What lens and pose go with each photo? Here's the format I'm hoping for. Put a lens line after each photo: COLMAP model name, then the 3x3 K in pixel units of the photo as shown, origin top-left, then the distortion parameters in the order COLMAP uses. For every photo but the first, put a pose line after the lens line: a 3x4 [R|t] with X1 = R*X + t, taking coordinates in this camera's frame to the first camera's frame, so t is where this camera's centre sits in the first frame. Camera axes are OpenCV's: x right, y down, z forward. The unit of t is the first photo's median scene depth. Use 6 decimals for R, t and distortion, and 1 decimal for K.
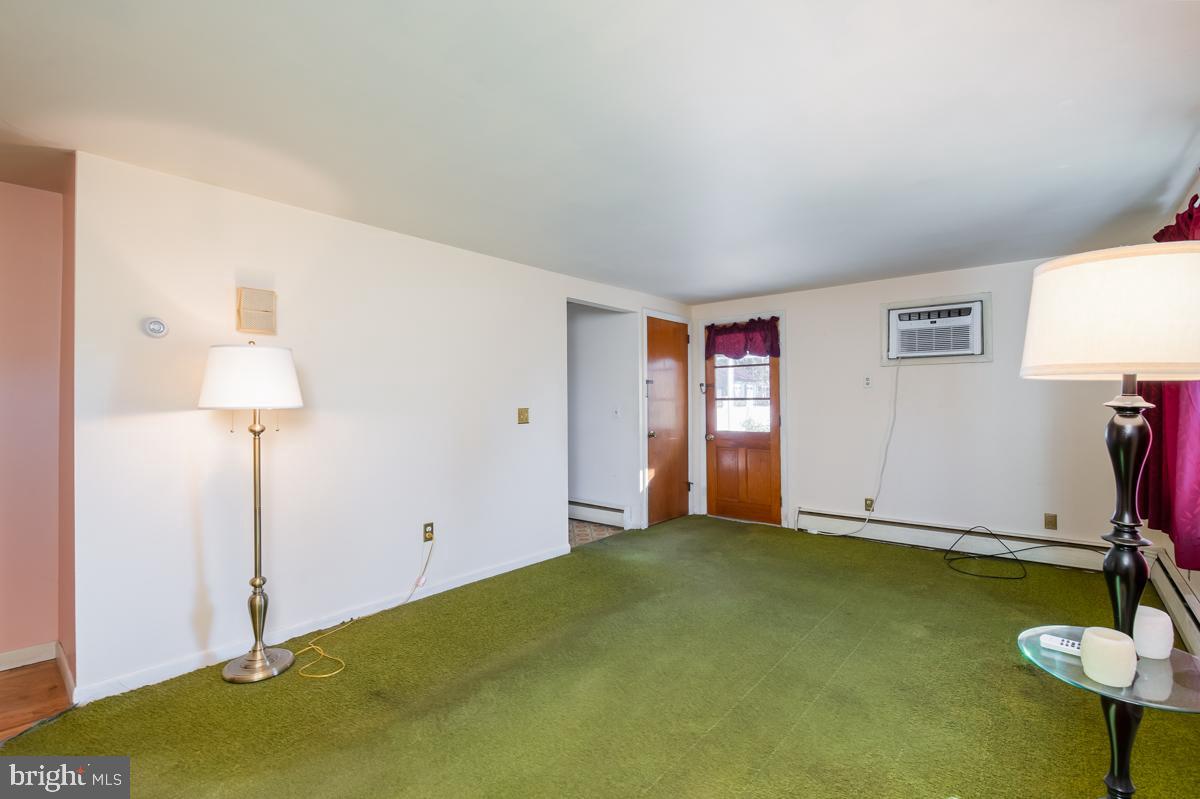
lens RADIAL K [[540.3, 0, 597.7], [0, 540.3, 399.0], [0, 0, 1]] dist [-0.004168, -0.000910]
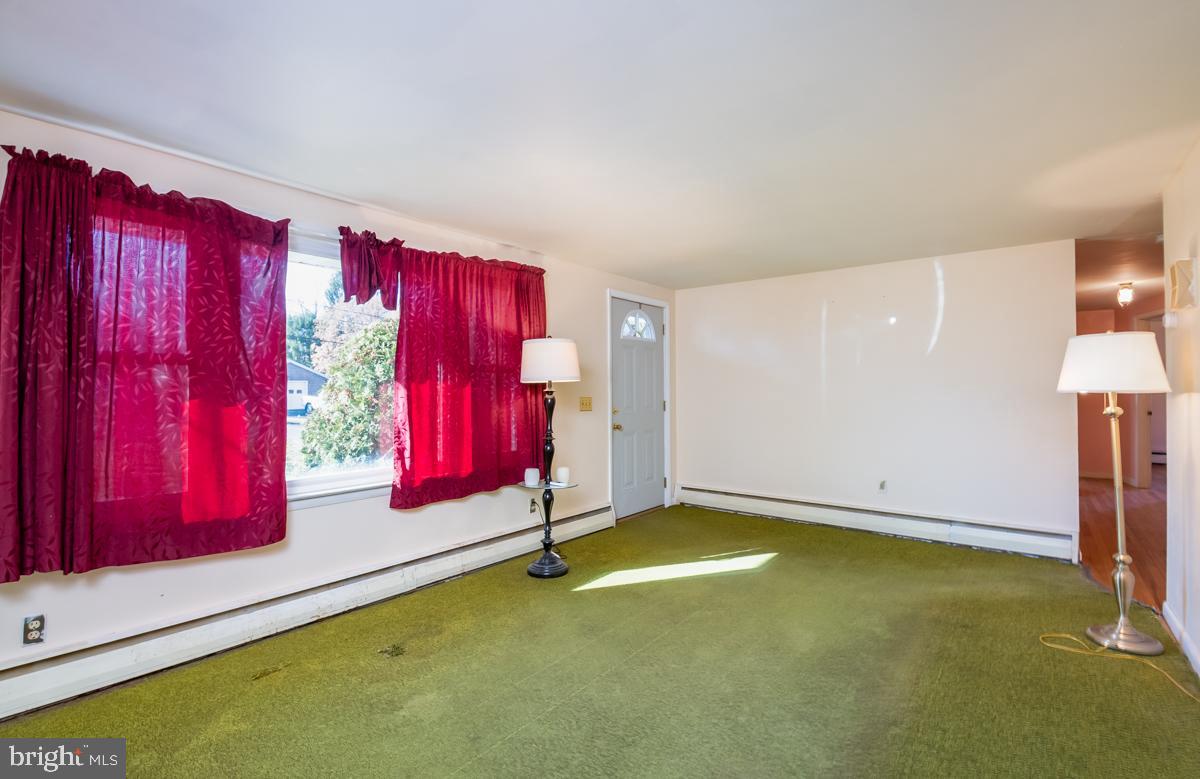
lens RADIAL K [[542.9, 0, 602.2], [0, 542.9, 381.1], [0, 0, 1]] dist [-0.013189, -0.000130]
pose [[-0.999334, 0.003723, -0.036296, 0.232016], [0.004248, 0.999887, -0.014388, 0.000139], [0.036238, -0.014532, -0.999238, 1.103976]]
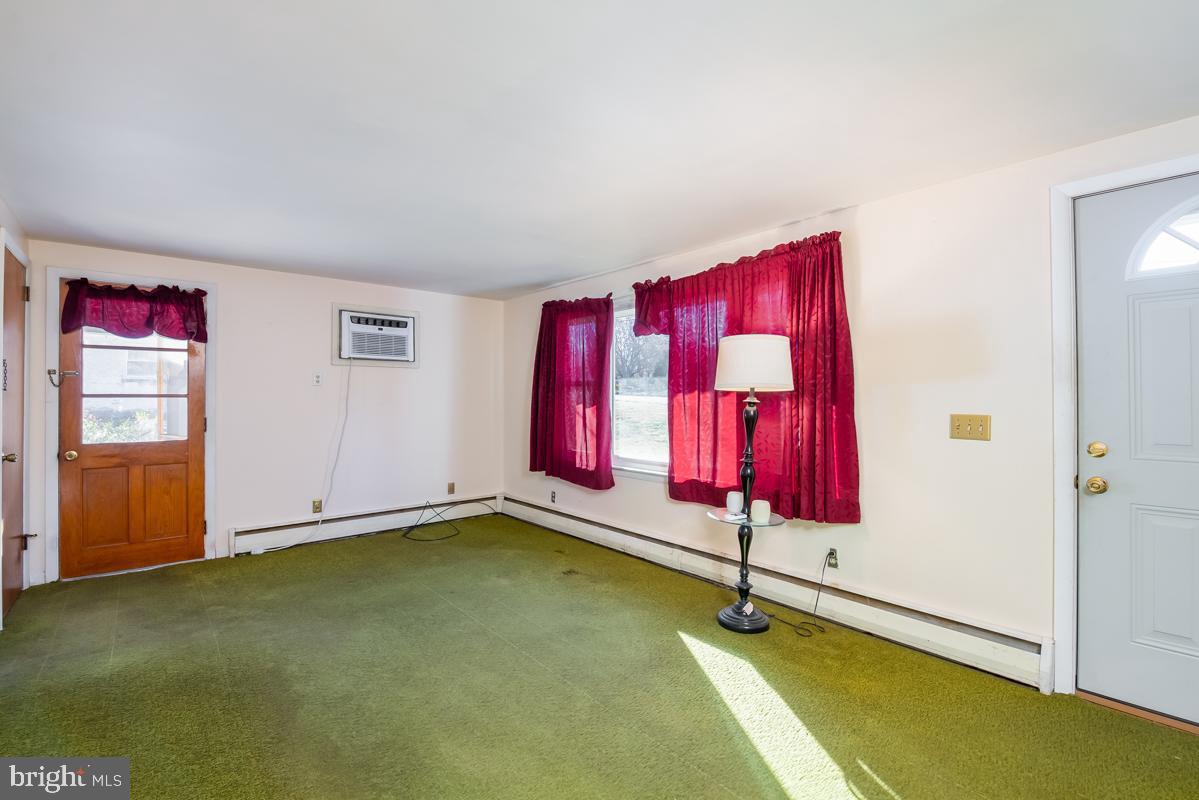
lens RADIAL K [[539.8, 0, 597.2], [0, 539.8, 399.5], [0, 0, 1]] dist [-0.004168, -0.000910]
pose [[0.162956, 0.004467, 0.986623, -0.391300], [-0.006260, 0.999974, -0.003493, 0.004181], [-0.986613, -0.005607, 0.162980, 0.360262]]
